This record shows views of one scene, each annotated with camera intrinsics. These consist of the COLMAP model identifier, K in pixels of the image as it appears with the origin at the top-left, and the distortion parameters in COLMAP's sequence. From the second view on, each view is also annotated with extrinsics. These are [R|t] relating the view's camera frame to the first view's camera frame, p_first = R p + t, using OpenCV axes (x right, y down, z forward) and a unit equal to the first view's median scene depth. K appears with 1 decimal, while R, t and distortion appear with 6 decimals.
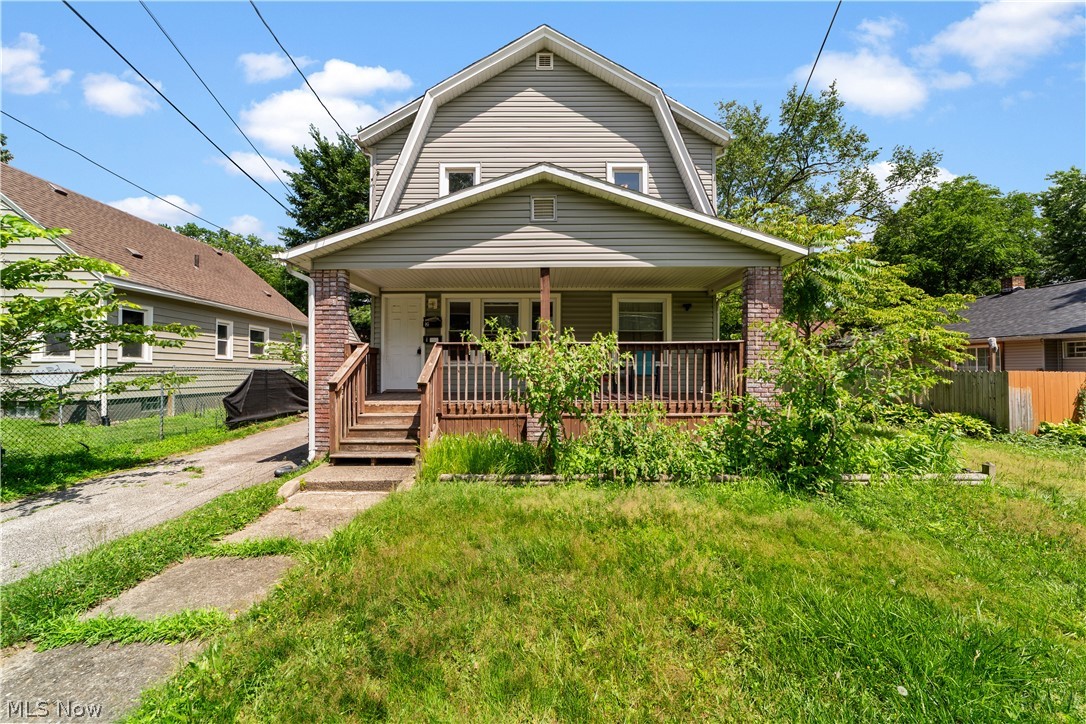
lens RADIAL K [[416.0, 0, 539.6], [0, 416.0, 373.0], [0, 0, 1]] dist [-0.019002, 0.008865]
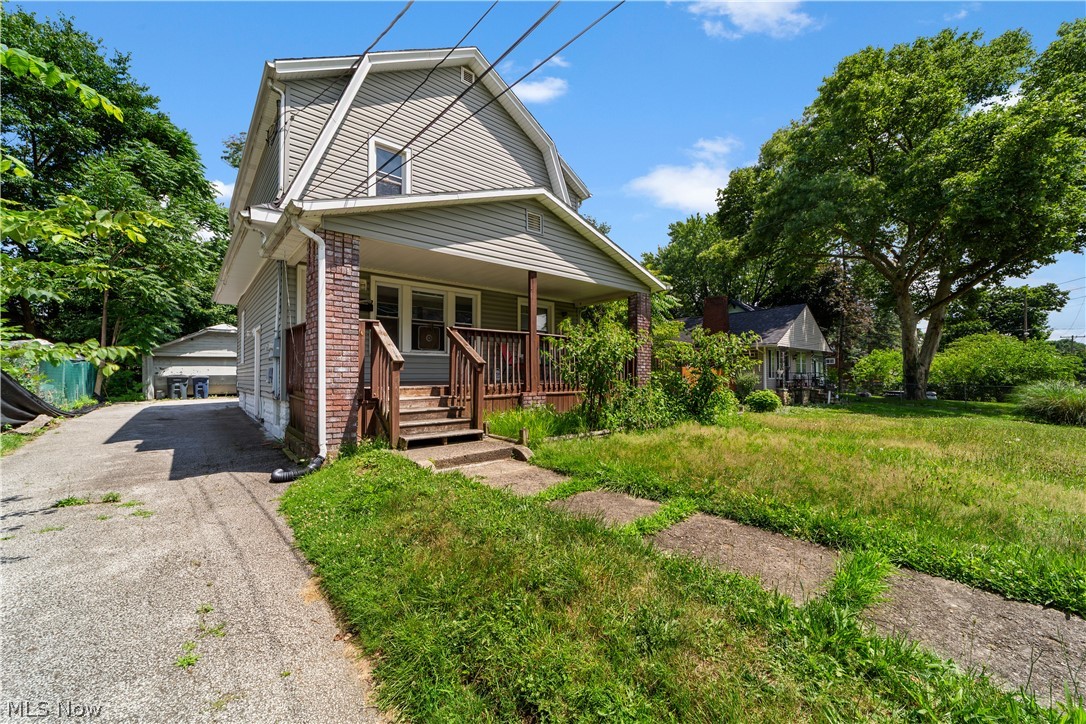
lens RADIAL K [[416.0, 0, 539.6], [0, 416.0, 373.0], [0, 0, 1]] dist [-0.019002, 0.008865]
pose [[0.757531, 0.002216, 0.652795, -0.758718], [0.006715, 0.999915, -0.011186, 0.054580], [-0.652764, 0.012857, 0.757452, 0.081334]]
